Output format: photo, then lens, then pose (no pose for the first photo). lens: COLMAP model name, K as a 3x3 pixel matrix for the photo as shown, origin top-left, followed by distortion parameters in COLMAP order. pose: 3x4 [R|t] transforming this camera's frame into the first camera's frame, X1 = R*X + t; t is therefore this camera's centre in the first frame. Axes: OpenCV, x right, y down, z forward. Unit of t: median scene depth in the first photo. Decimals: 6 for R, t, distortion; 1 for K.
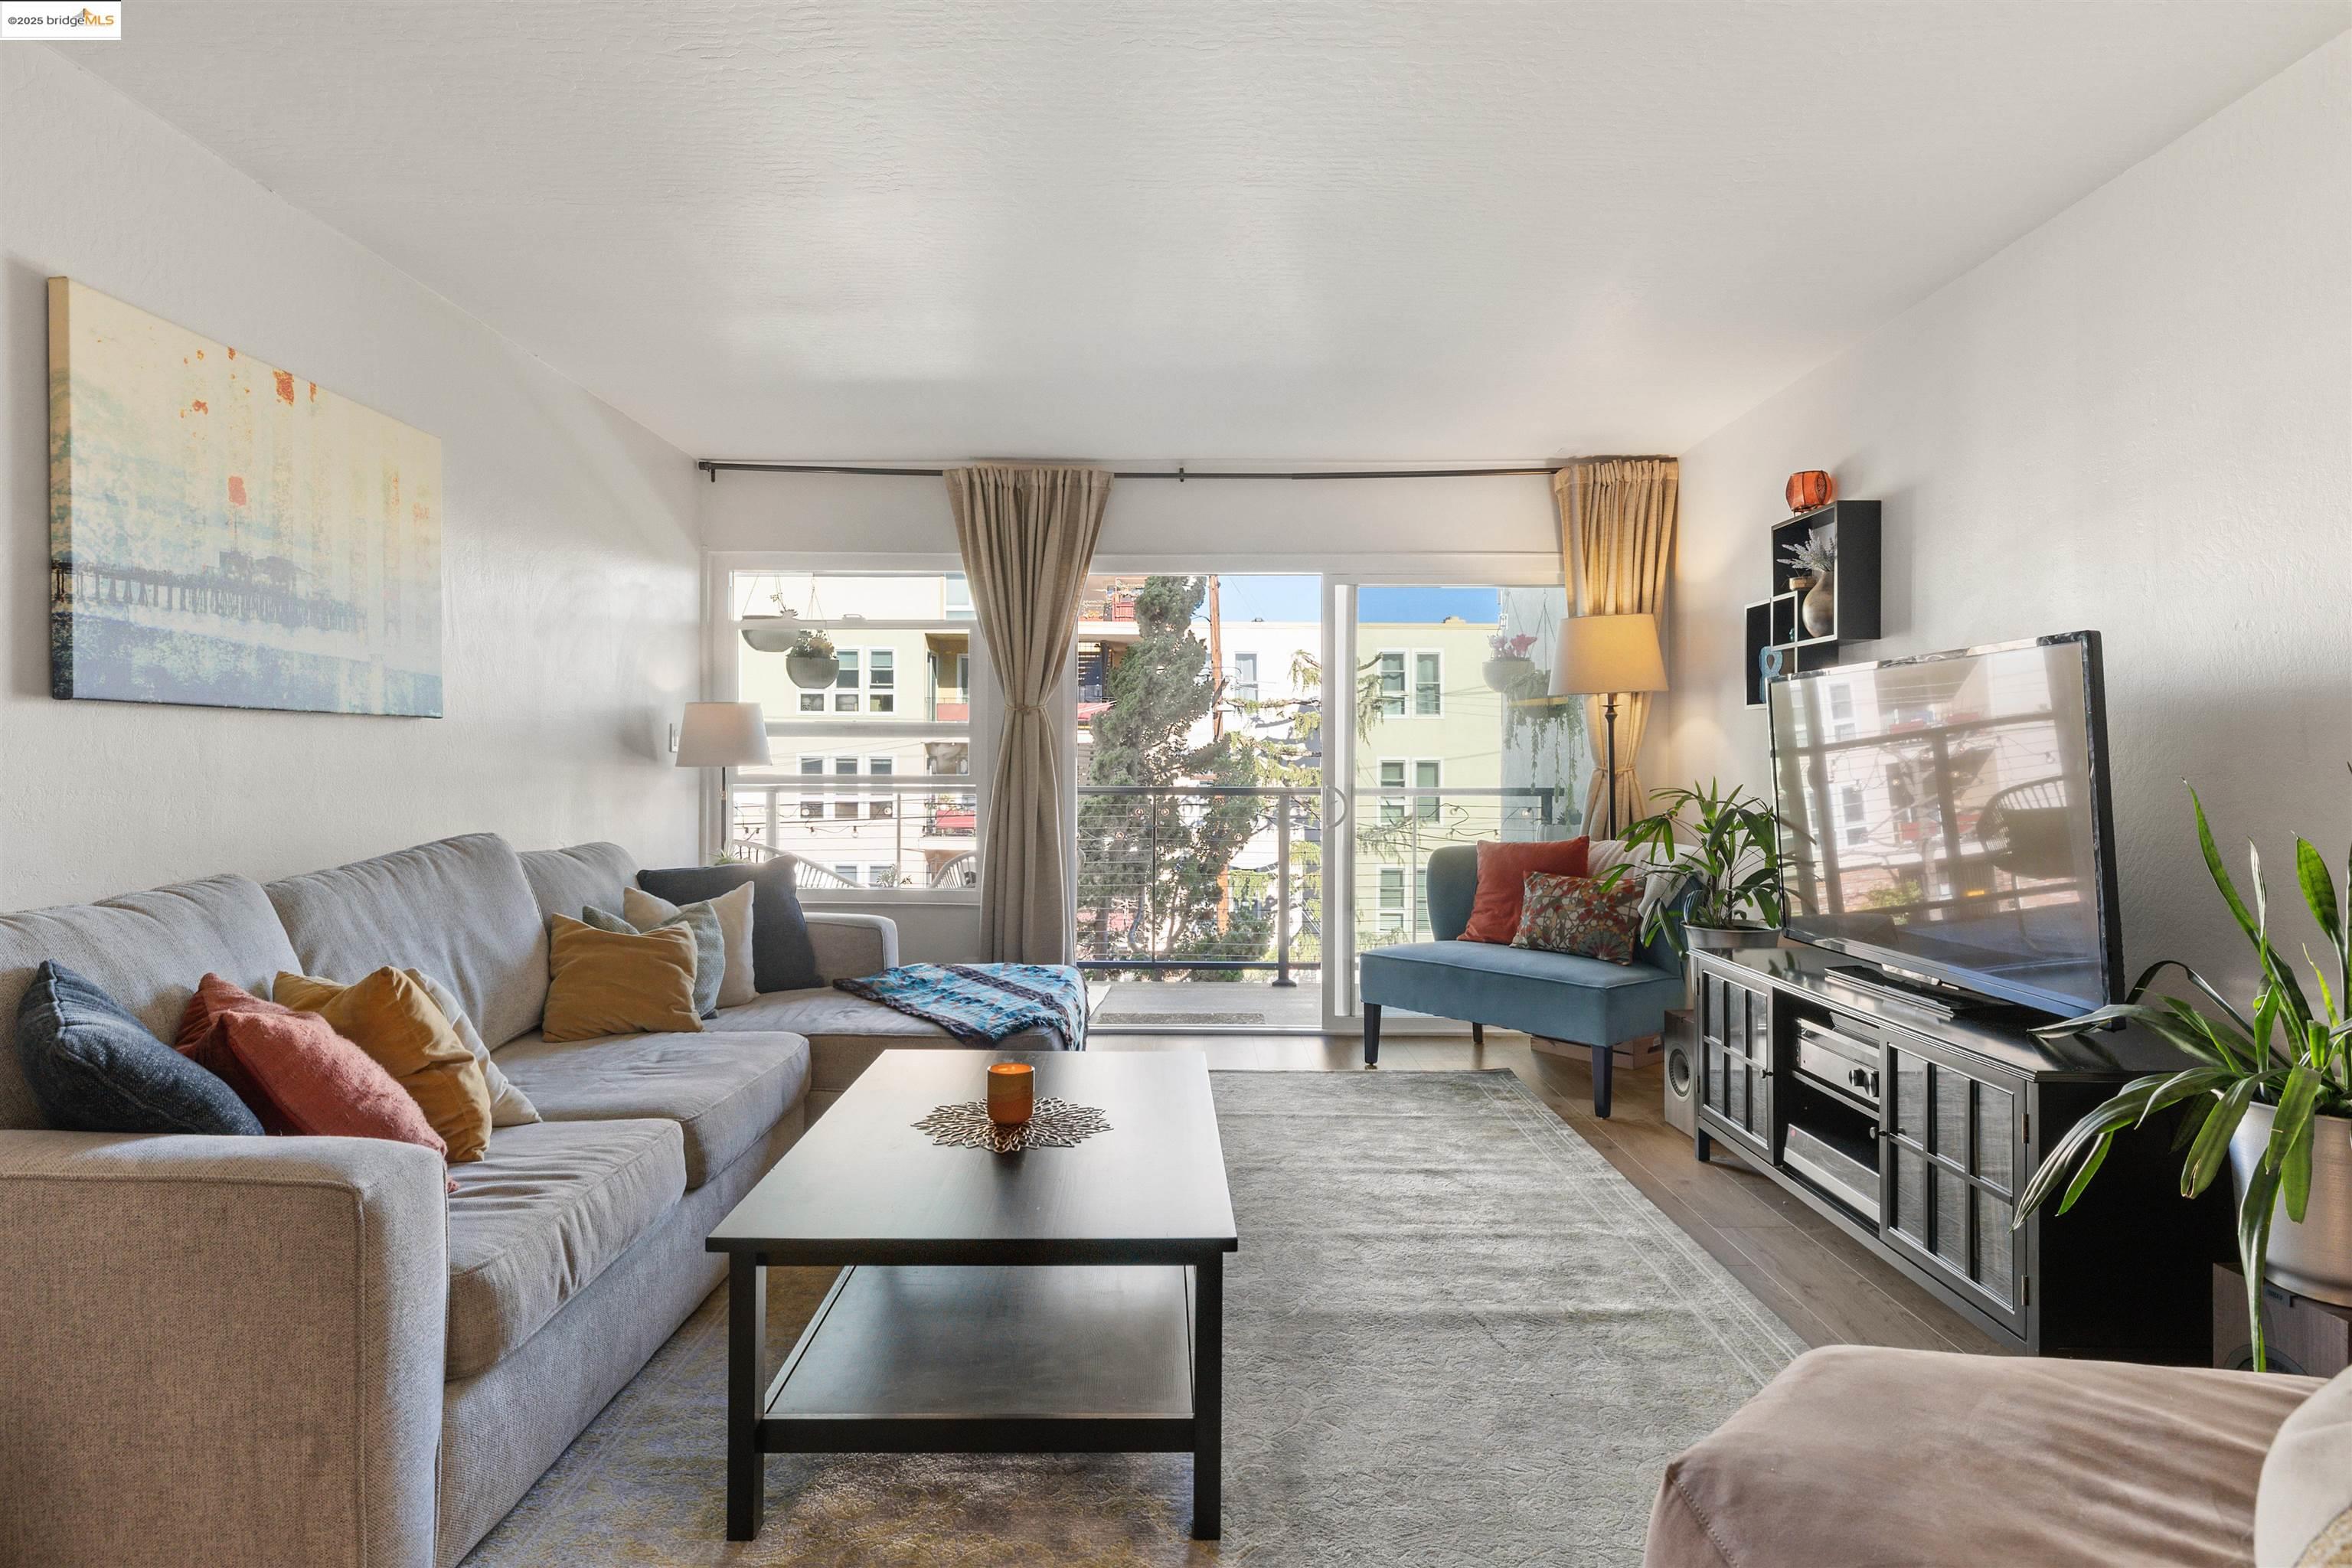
lens RADIAL K [[1249.4, 0, 1175.0], [0, 1249.4, 766.1], [0, 0, 1]] dist [-0.002263, 0.003151]
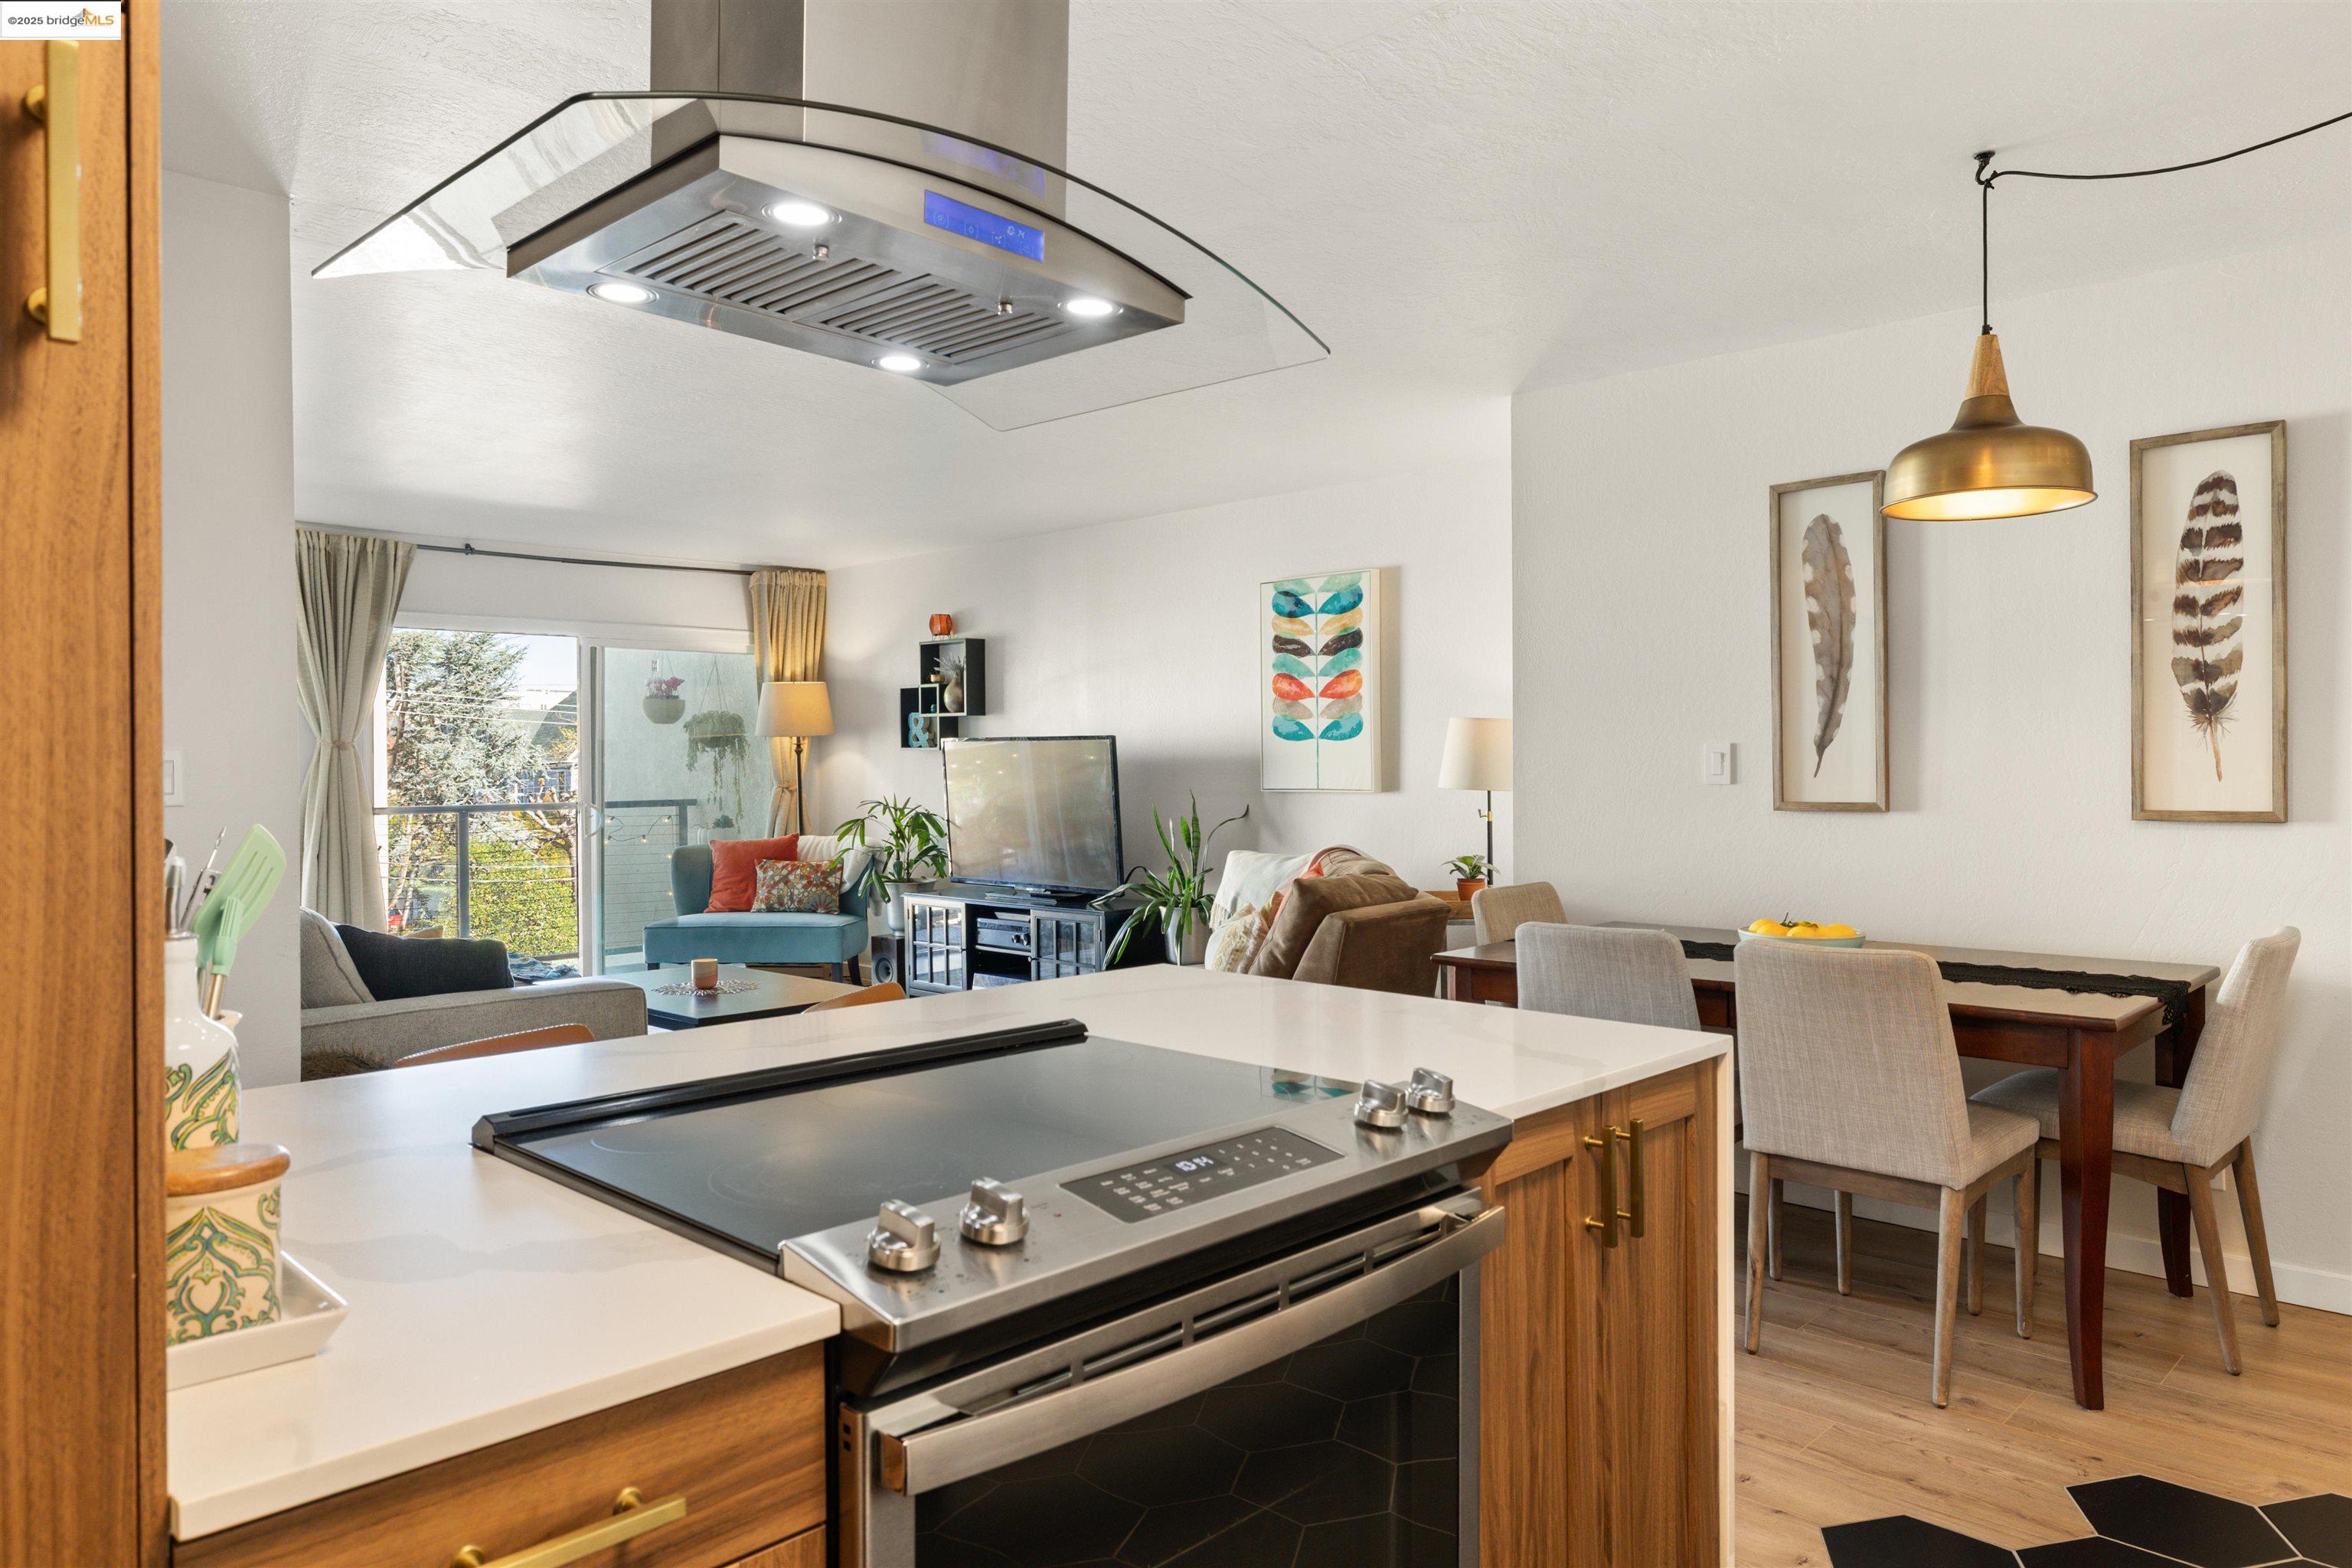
lens RADIAL K [[1532.8, 0, 1162.7], [0, 1532.8, 775.4], [0, 0, 1]] dist [0.000135, -0.001677]
pose [[0.692317, -0.015663, 0.721424, -0.678808], [0.008053, 0.999870, 0.013981, -0.034448], [-0.721549, -0.003869, 0.692353, -0.572255]]
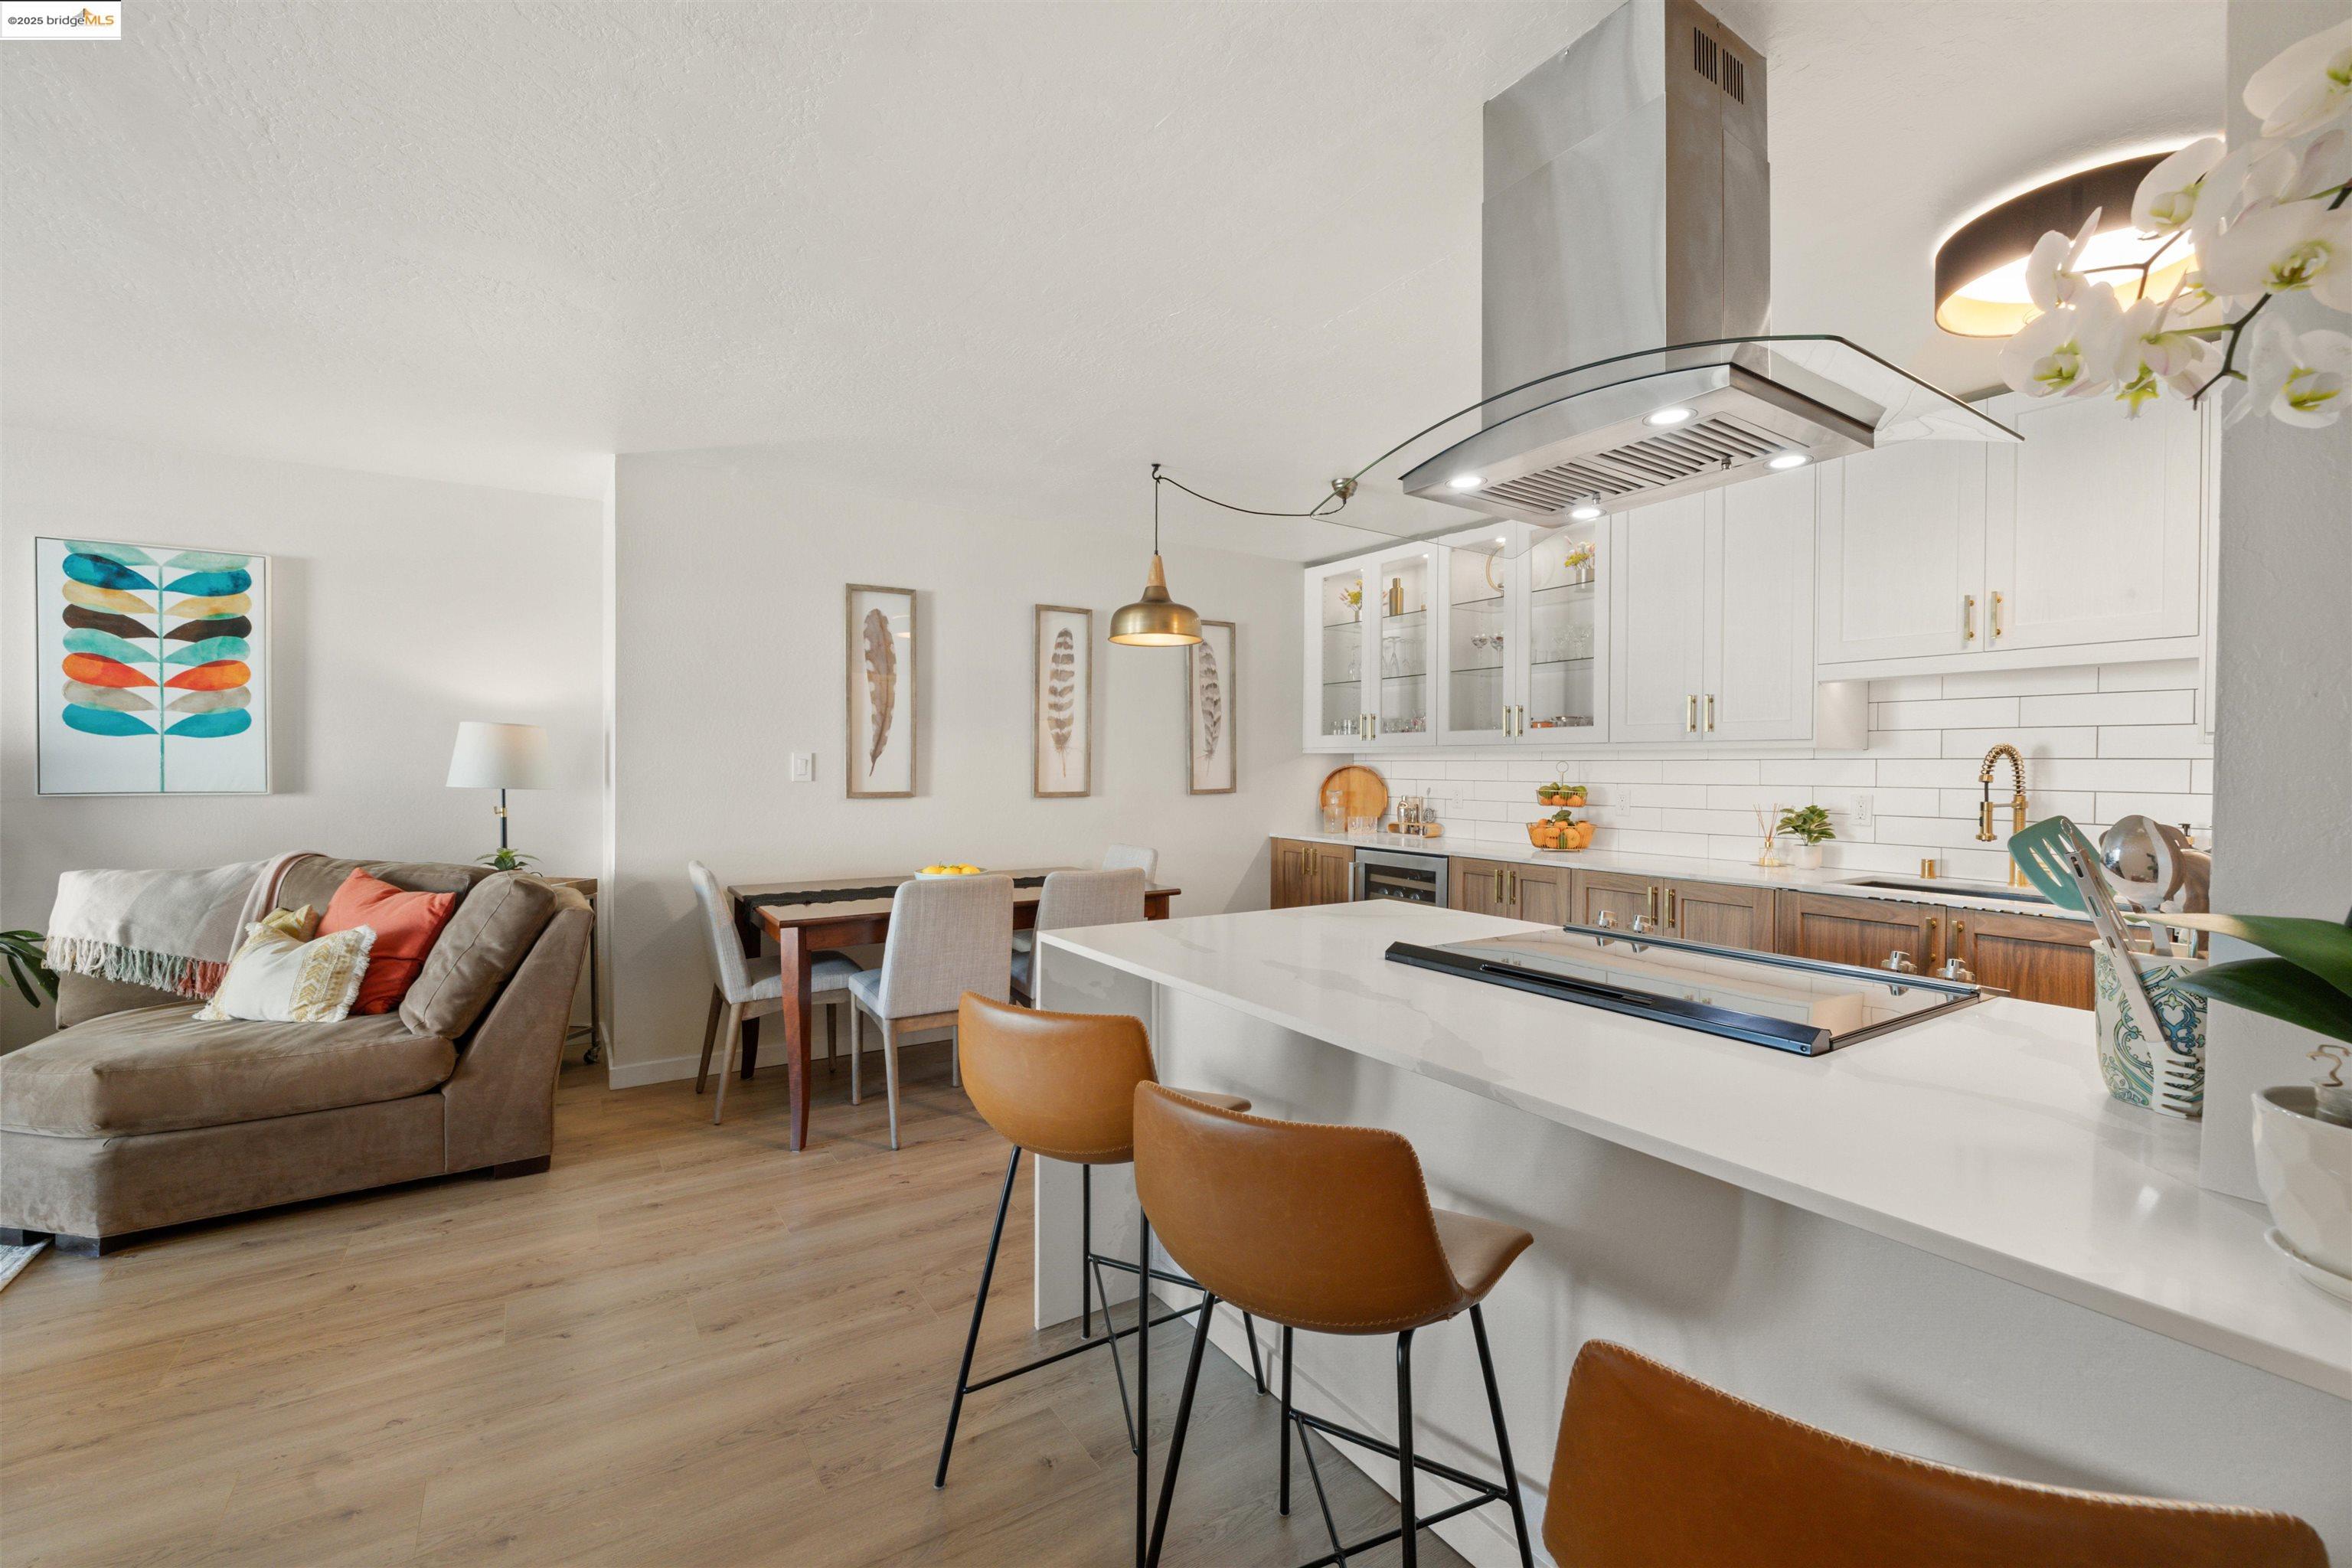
lens RADIAL K [[998.2, 0, 1197.3], [0, 998.2, 769.2], [0, 0, 1]] dist [0.001814, -0.000878]
pose [[-0.563471, -0.014584, 0.826007, -0.689439], [-0.011663, 0.999885, 0.009698, -0.036618], [-0.826054, -0.004169, -0.563576, 0.062183]]
